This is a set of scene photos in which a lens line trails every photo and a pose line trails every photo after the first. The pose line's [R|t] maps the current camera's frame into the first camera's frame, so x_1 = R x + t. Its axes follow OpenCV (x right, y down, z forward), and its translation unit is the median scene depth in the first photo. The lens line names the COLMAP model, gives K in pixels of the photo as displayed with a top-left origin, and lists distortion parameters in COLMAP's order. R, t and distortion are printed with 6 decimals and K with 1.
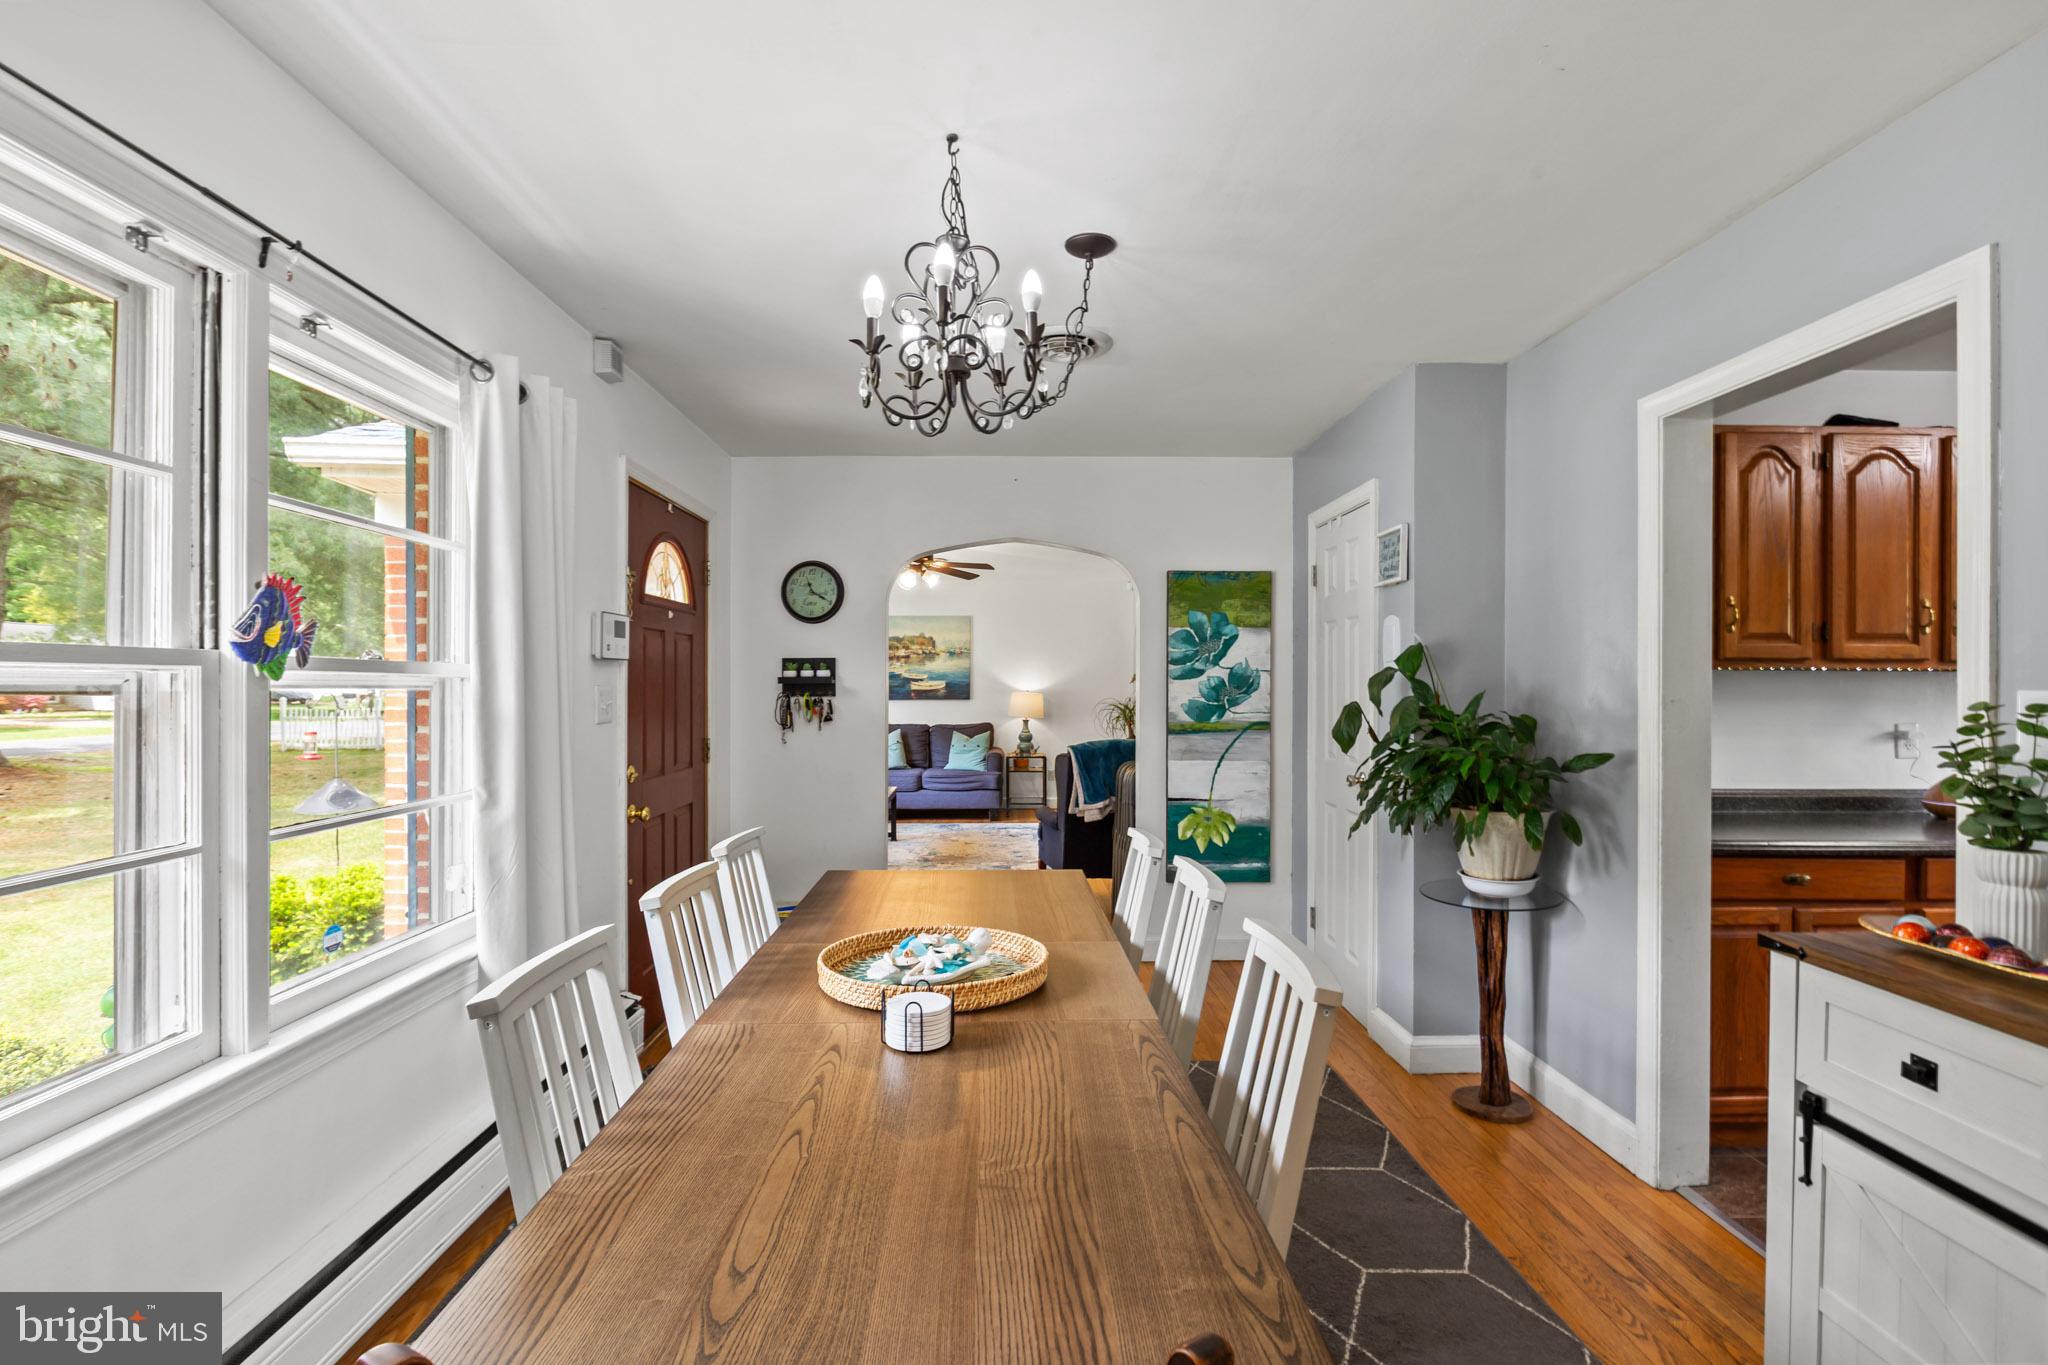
lens RADIAL K [[926.9, 0, 1012.1], [0, 926.9, 680.8], [0, 0, 1]] dist [-0.001661, -0.000088]
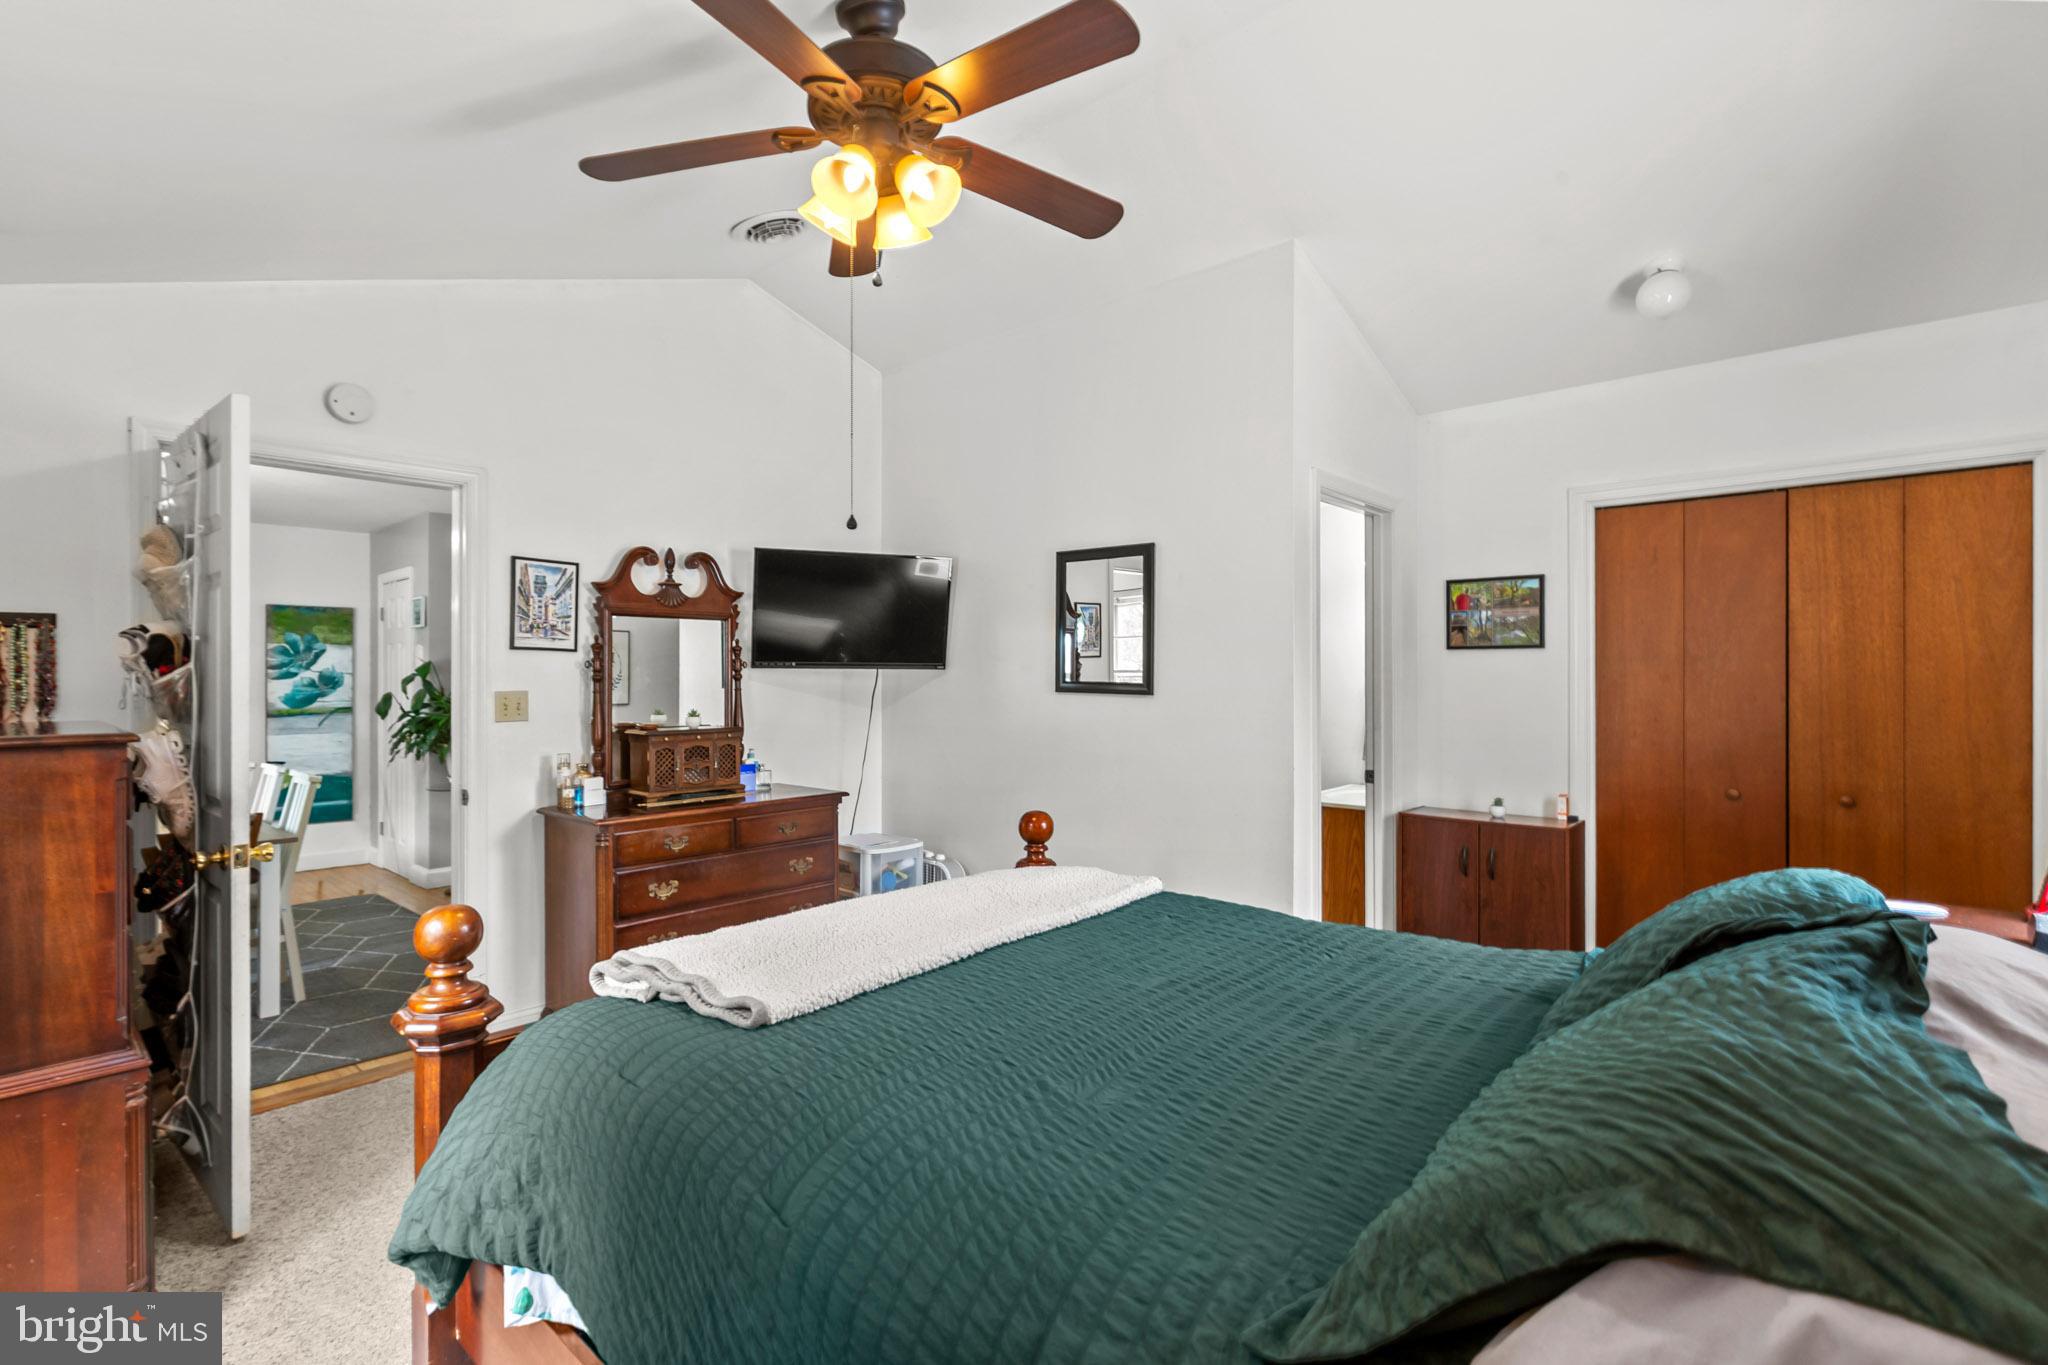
lens RADIAL K [[944.8, 0, 1020.7], [0, 944.8, 674.6], [0, 0, 1]] dist [-0.000674, 0.000007]
pose [[0.680450, -0.002562, 0.732790, -0.110637], [0.001688, 0.999997, 0.001929, -0.010136], [-0.732793, -0.000076, 0.680452, -0.860518]]
